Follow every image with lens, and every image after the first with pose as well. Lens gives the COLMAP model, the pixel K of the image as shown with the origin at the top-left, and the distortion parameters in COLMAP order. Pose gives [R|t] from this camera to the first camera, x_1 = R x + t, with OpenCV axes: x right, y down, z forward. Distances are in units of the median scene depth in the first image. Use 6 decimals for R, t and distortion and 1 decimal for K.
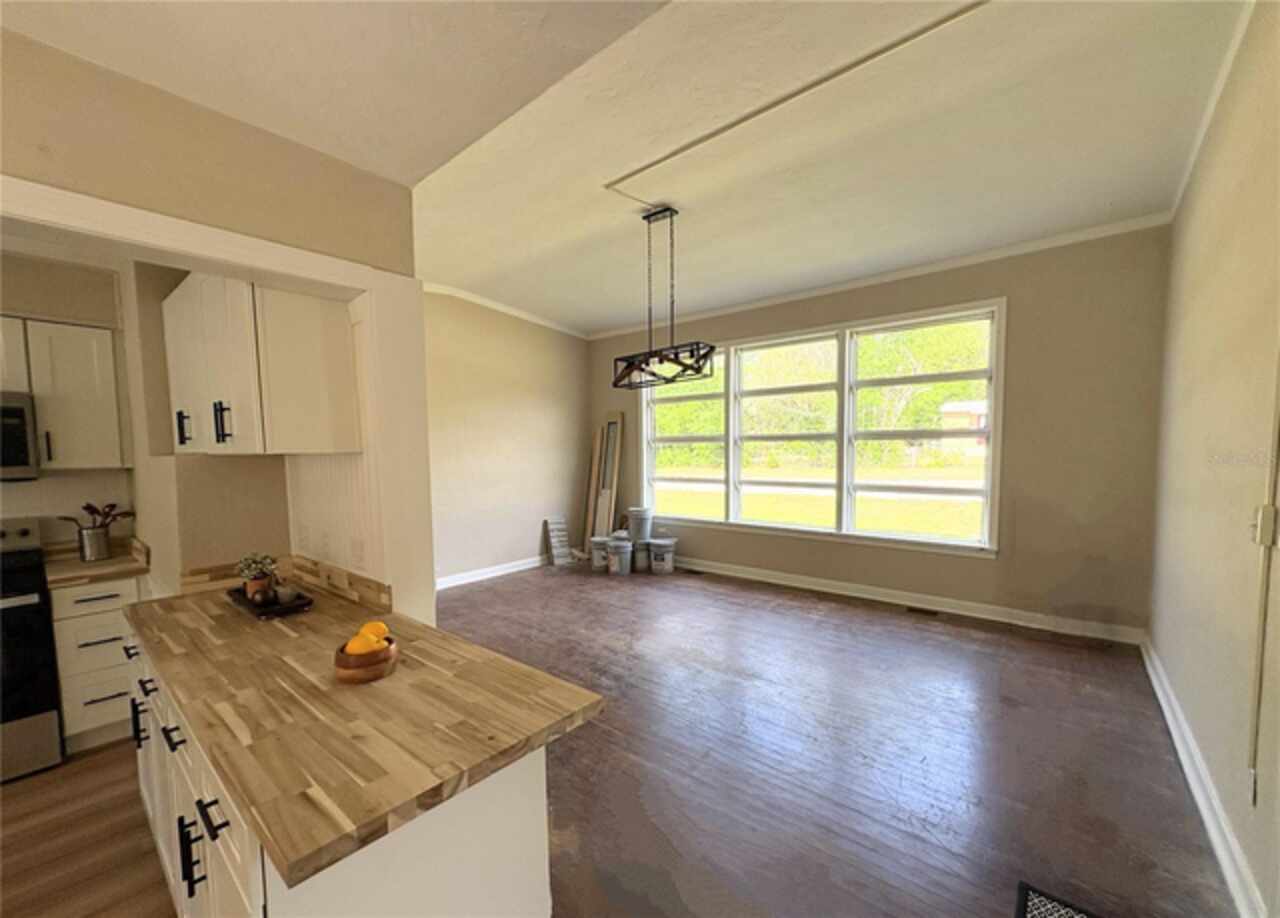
lens RADIAL K [[513.2, 0, 640.4], [0, 513.2, 488.0], [0, 0, 1]] dist [0.000231, -0.000378]
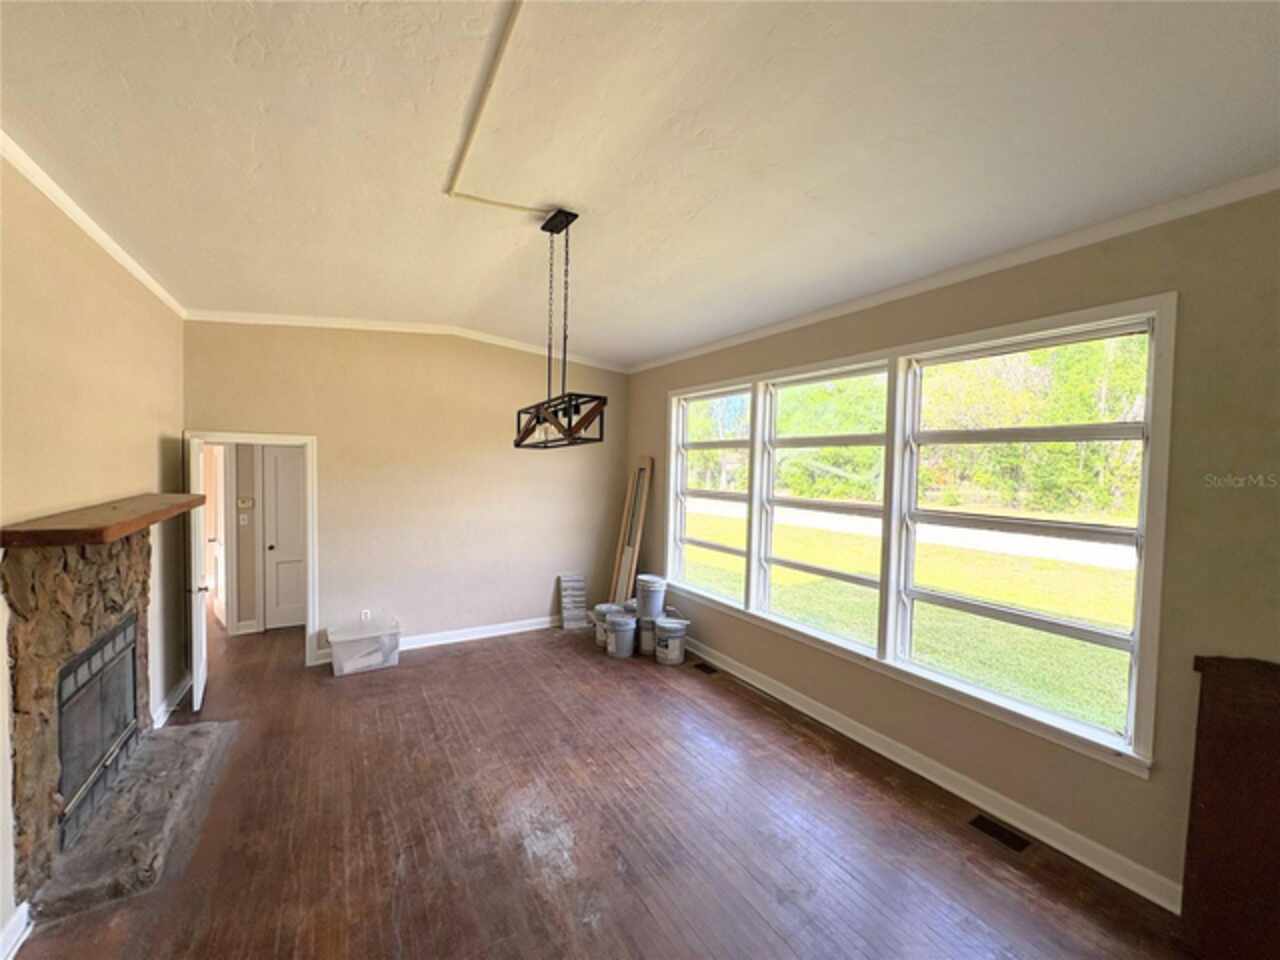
lens RADIAL K [[509.9, 0, 641.5], [0, 509.9, 482.3], [0, 0, 1]] dist [0.002707, 0.000053]
pose [[0.943727, 0.044136, -0.327768, 0.256560], [-0.059569, 0.997531, -0.037189, -0.083761], [0.325318, 0.054621, 0.944026, 0.224425]]
